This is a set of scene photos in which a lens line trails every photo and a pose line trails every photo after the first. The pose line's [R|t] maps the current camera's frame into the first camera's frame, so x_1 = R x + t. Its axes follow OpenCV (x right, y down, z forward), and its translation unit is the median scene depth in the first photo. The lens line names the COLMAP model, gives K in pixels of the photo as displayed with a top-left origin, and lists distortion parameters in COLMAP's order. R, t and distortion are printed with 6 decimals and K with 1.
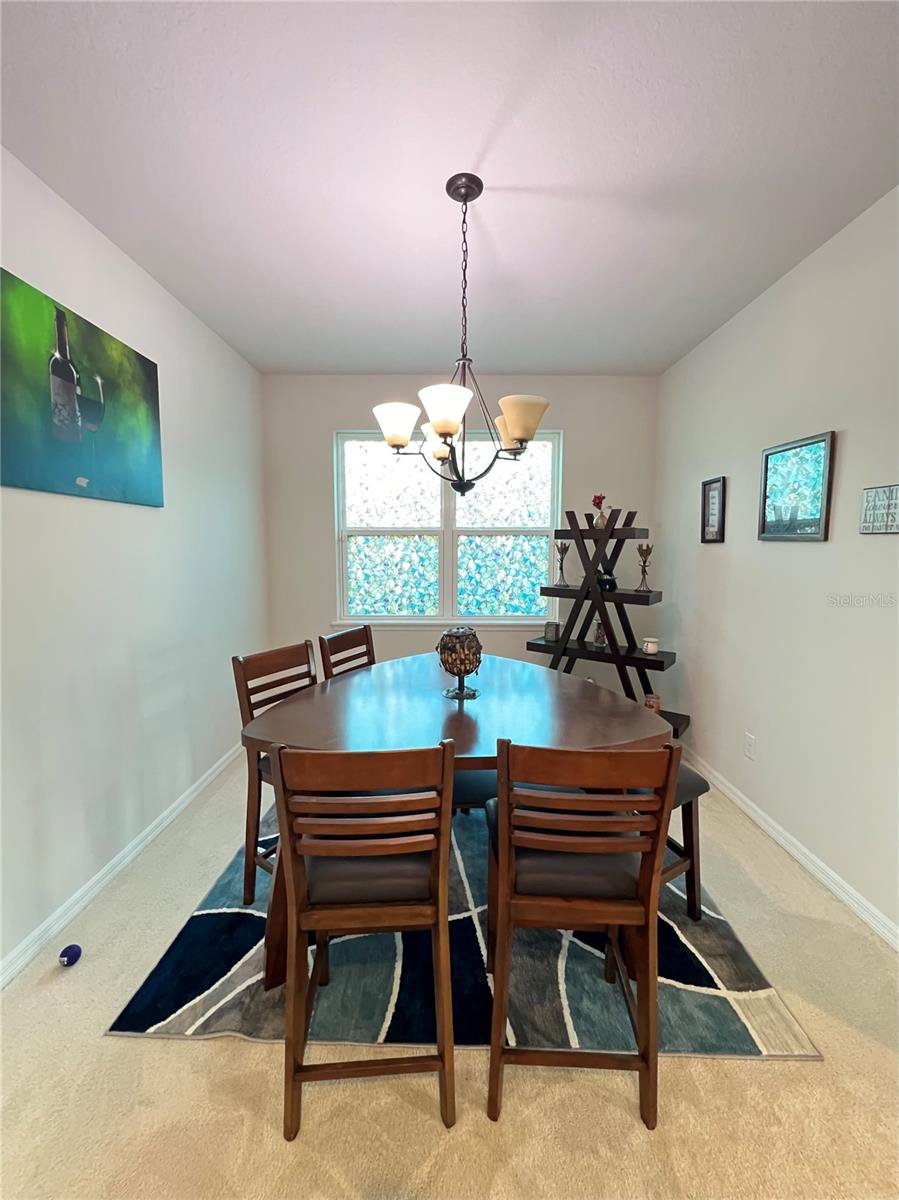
lens RADIAL K [[506.9, 0, 449.5], [0, 506.9, 600.0], [0, 0, 1]] dist [-0.001976, 0.000242]
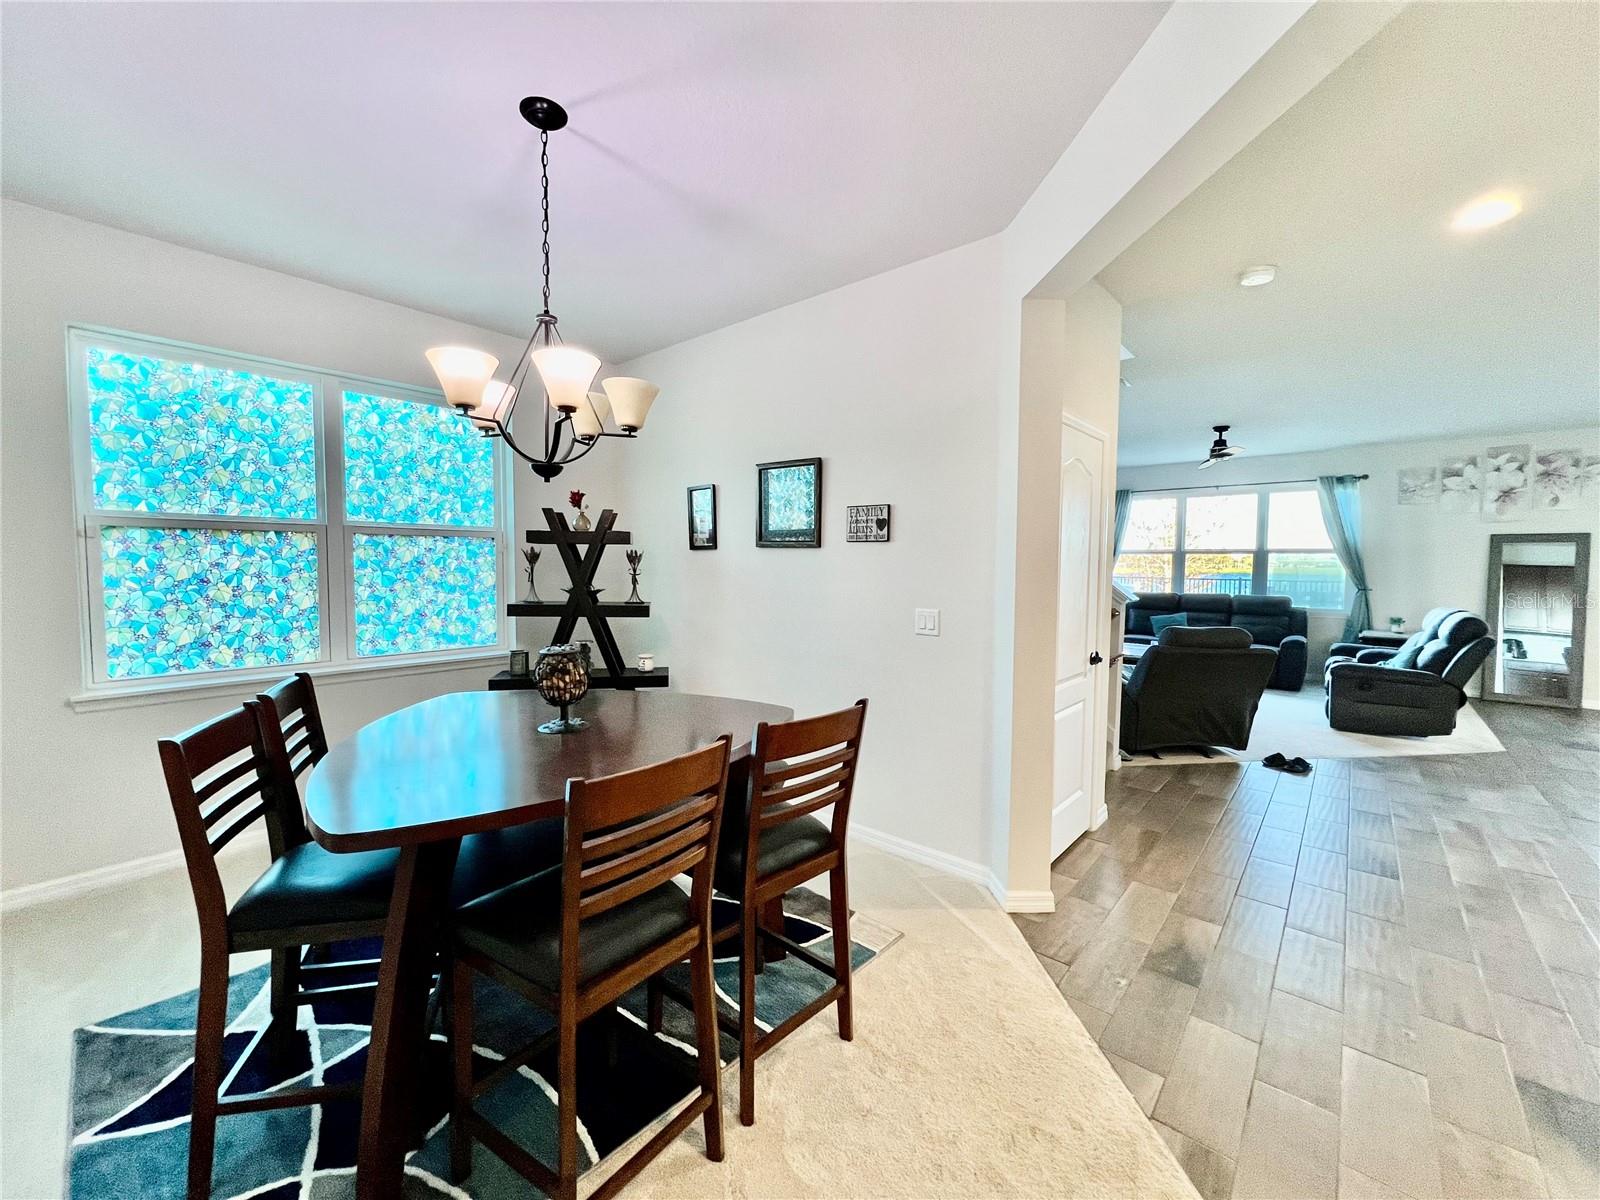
lens RADIAL K [[675.8, 0, 801.1], [0, 675.8, 606.0], [0, 0, 1]] dist [-0.001976, 0.000242]
pose [[0.634743, -0.046296, 0.771335, -0.388311], [0.079588, 0.996812, -0.005665, 0.020791], [-0.768613, 0.064985, 0.636404, 0.014562]]
